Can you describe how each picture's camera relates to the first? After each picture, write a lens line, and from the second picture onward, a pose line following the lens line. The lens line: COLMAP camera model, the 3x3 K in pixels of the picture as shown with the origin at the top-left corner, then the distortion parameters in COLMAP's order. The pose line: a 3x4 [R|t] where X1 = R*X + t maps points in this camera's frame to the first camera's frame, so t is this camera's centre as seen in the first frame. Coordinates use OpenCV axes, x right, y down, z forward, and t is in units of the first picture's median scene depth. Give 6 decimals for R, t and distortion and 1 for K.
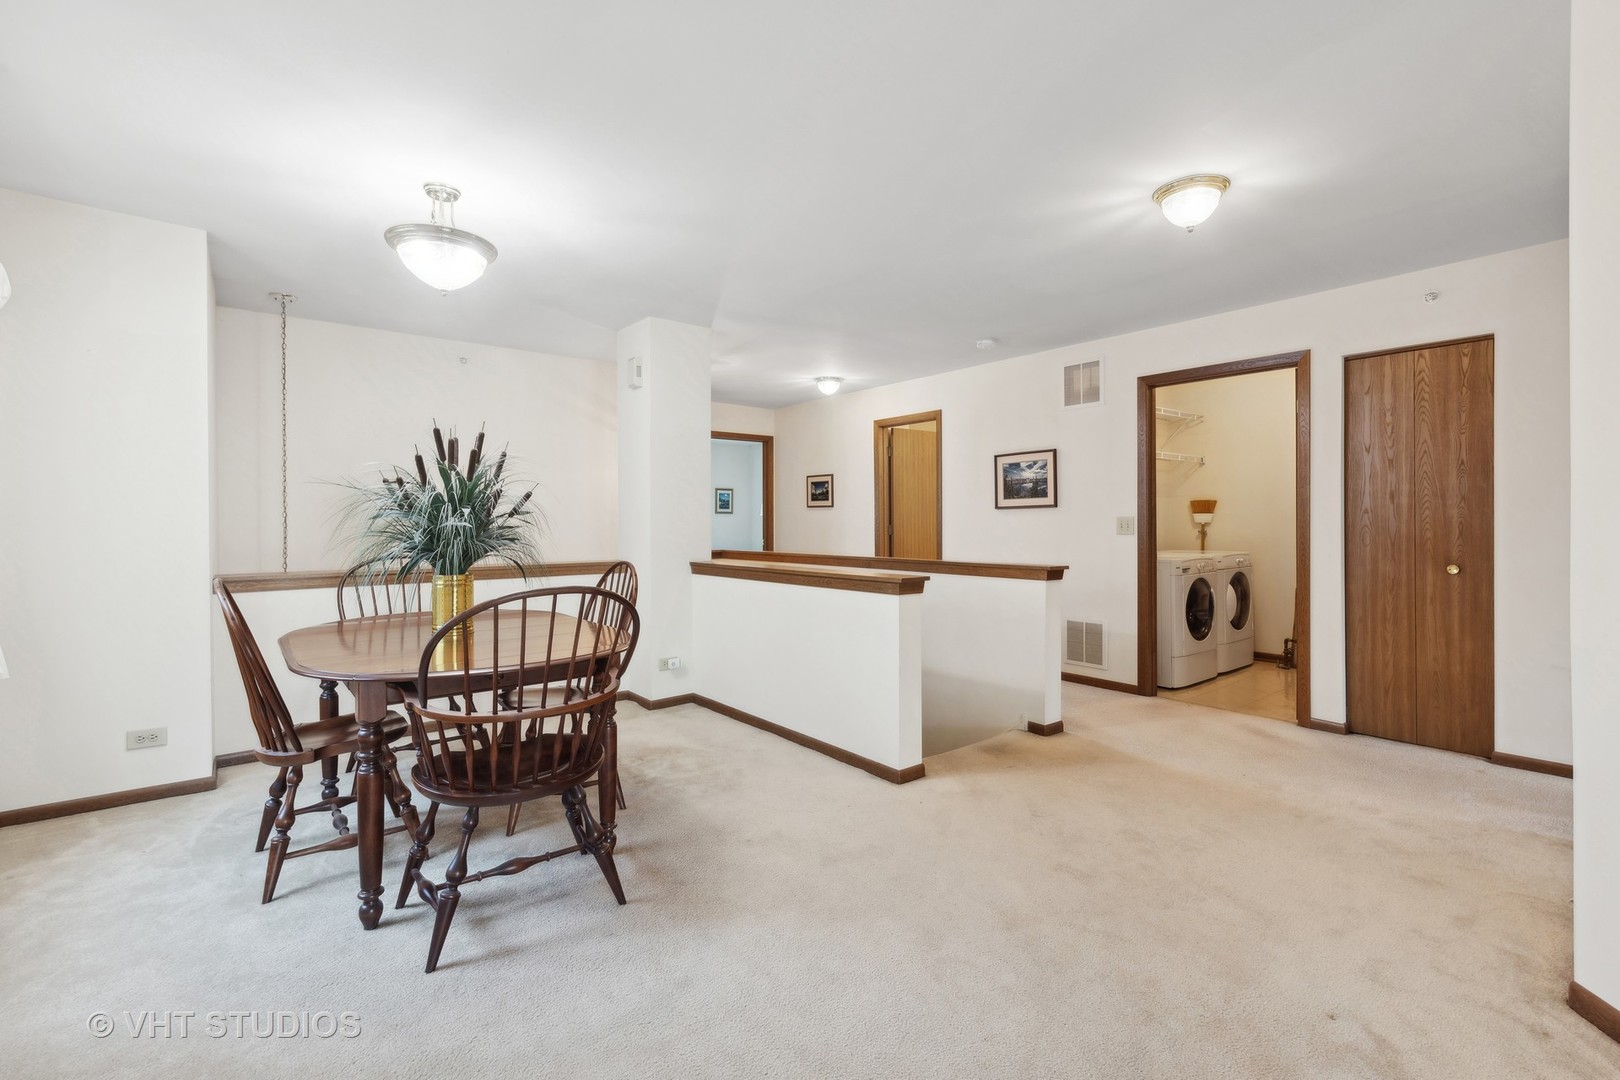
lens RADIAL K [[703.8, 0, 805.7], [0, 703.8, 521.9], [0, 0, 1]] dist [0.001951, 0.000657]
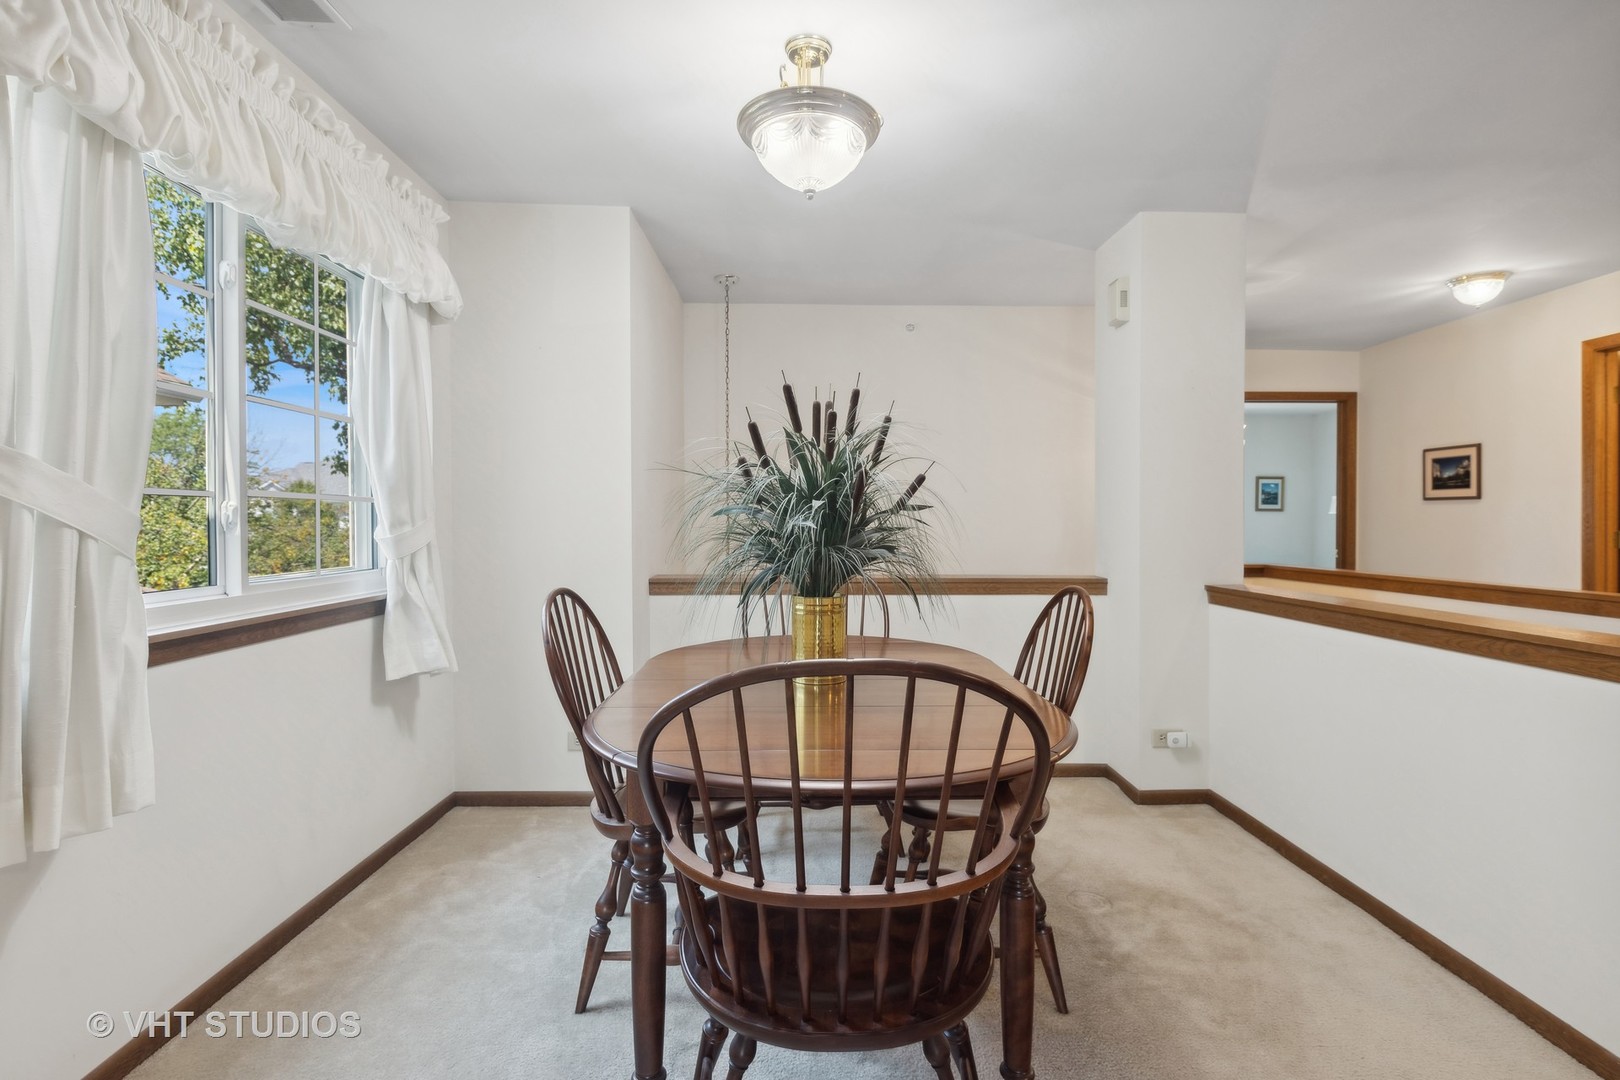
lens RADIAL K [[775.2, 0, 814.4], [0, 775.2, 525.8], [0, 0, 1]] dist [0.003083, 0.001470]
pose [[0.798569, 0.008768, -0.601840, -0.022455], [-0.005453, 0.999958, 0.007333, -0.000276], [0.601879, -0.002575, 0.798583, 0.207077]]
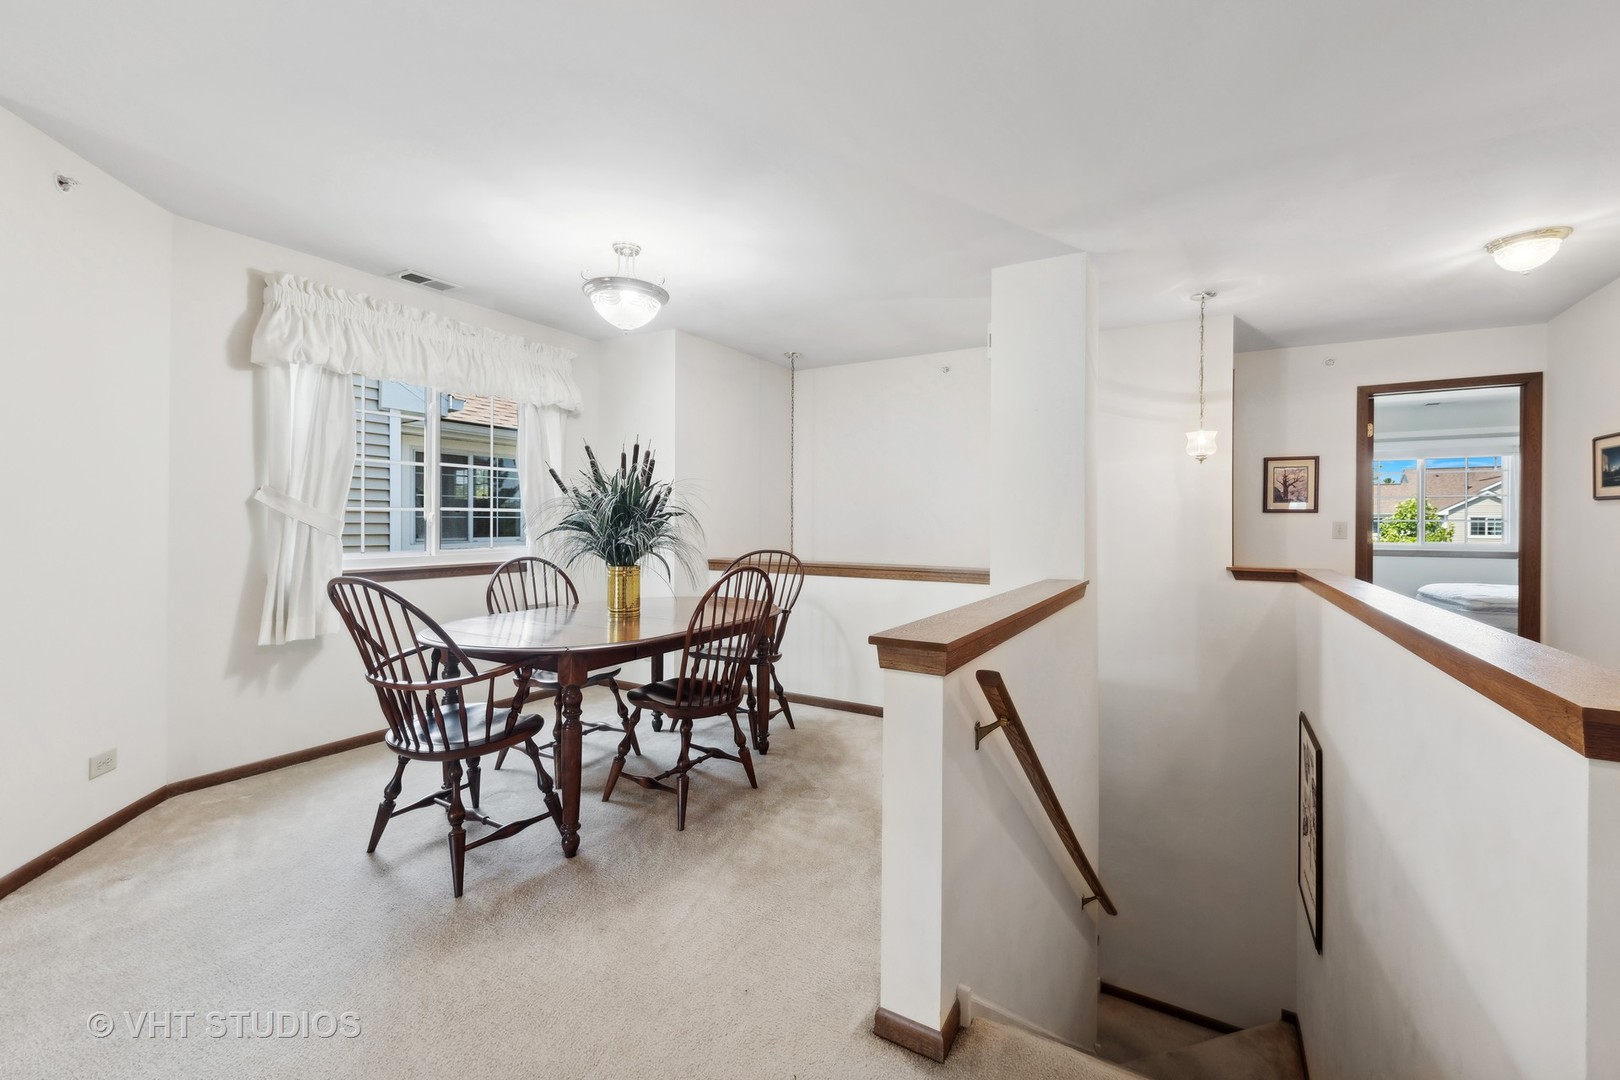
lens RADIAL K [[640.8, 0, 807.9], [0, 640.8, 529.2], [0, 0, 1]] dist [0.000473, -0.000947]
pose [[0.376840, 0.014148, -0.926170, 0.338507], [-0.006907, 0.999898, 0.012464, -0.002334], [0.926253, 0.001700, 0.376899, 0.478561]]
